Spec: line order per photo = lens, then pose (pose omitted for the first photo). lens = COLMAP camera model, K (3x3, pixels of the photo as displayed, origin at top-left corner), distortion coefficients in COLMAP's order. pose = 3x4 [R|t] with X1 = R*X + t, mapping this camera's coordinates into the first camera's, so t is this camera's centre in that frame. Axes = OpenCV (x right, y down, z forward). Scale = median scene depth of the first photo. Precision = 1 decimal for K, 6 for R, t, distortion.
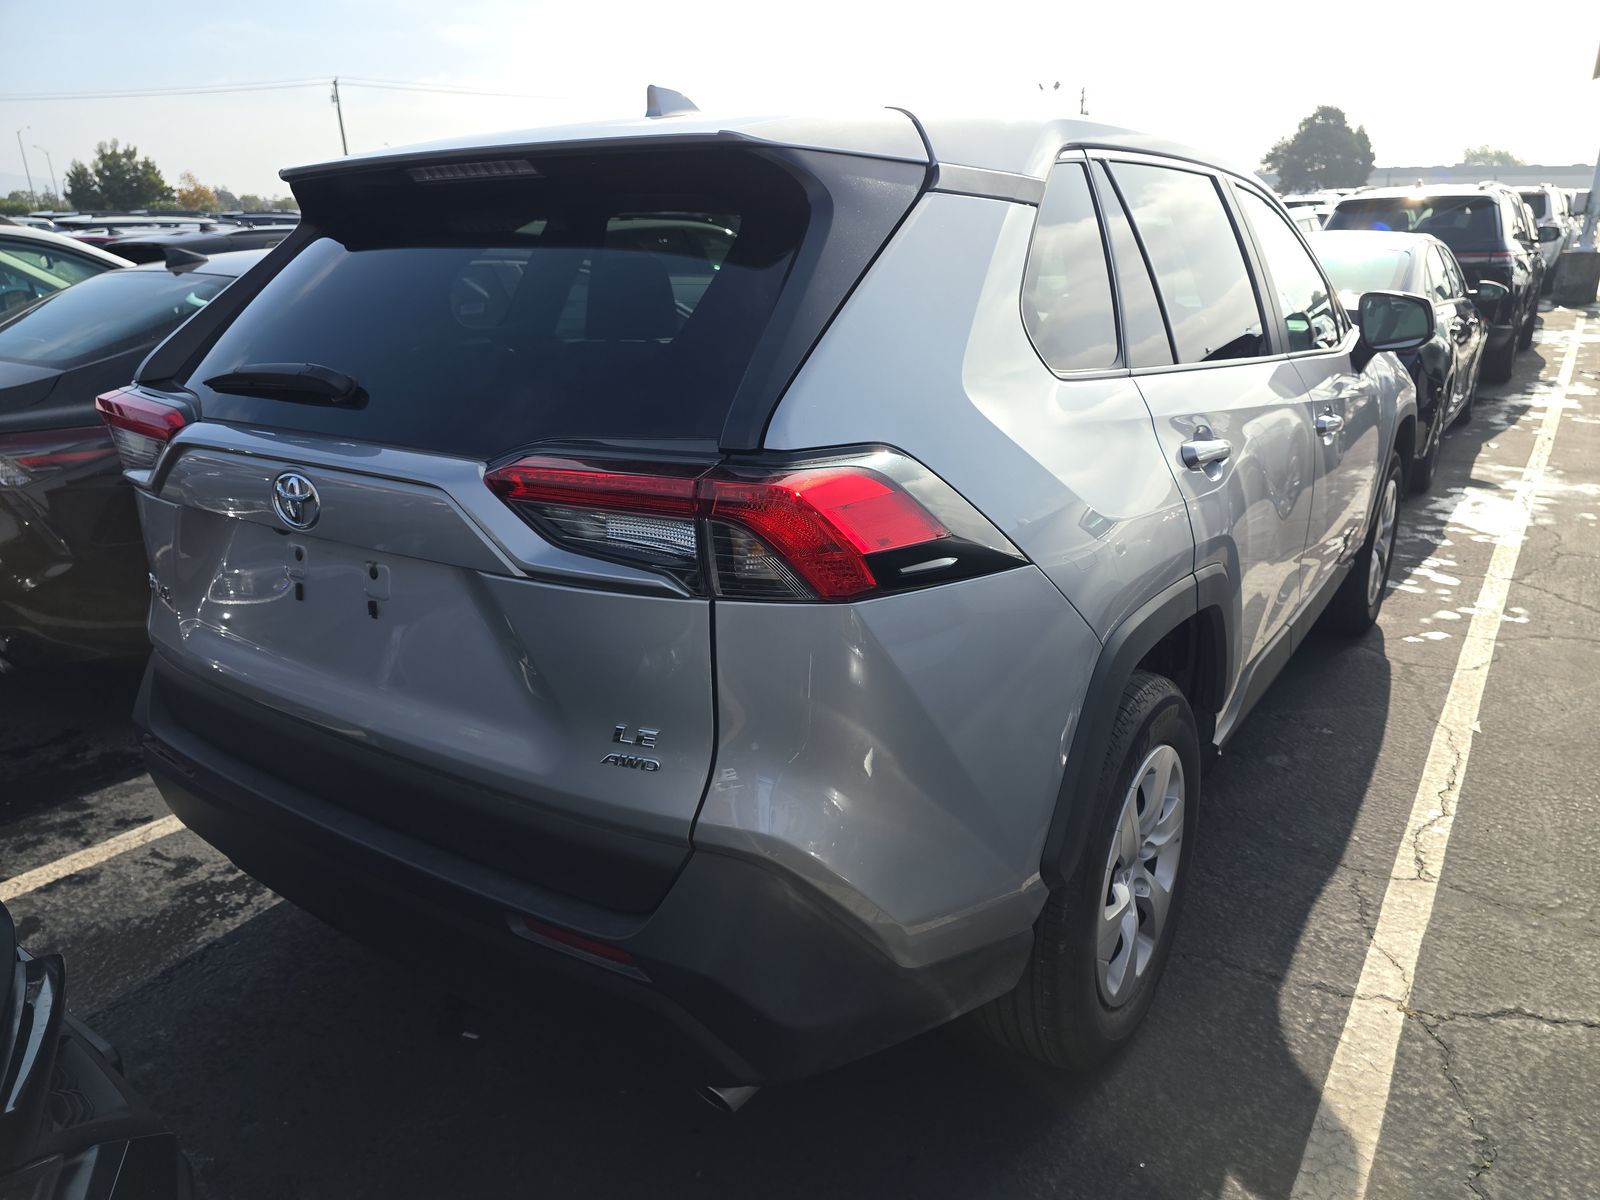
lens RADIAL K [[1040.2, 0, 802.8], [0, 1040.2, 584.6], [0, 0, 1]] dist [0.053872, -0.033627]
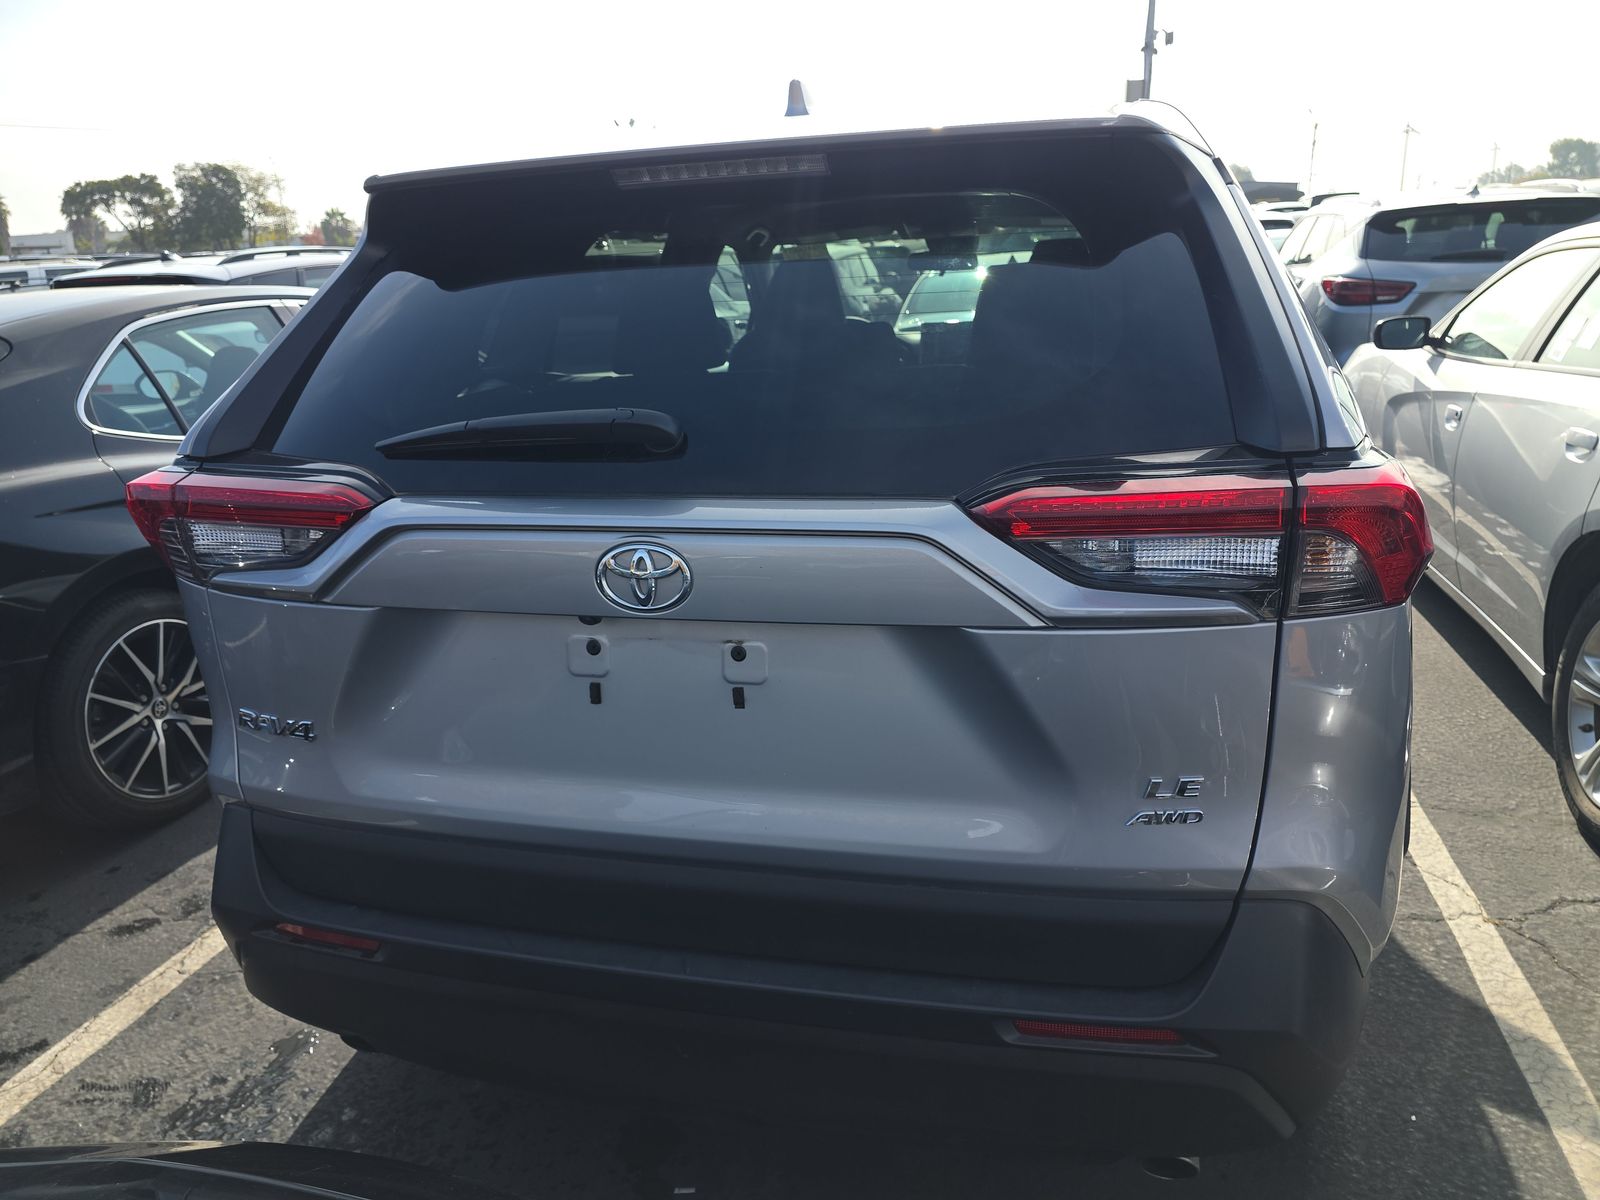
lens RADIAL K [[1040.2, 0, 794.5], [0, 1040.2, 609.3], [0, 0, 1]] dist [0.053872, -0.033627]
pose [[0.943840, -0.129526, 0.303957, -0.498066], [0.132944, 0.991078, 0.009516, -0.038850], [-0.302478, 0.031428, 0.952638, 0.168541]]
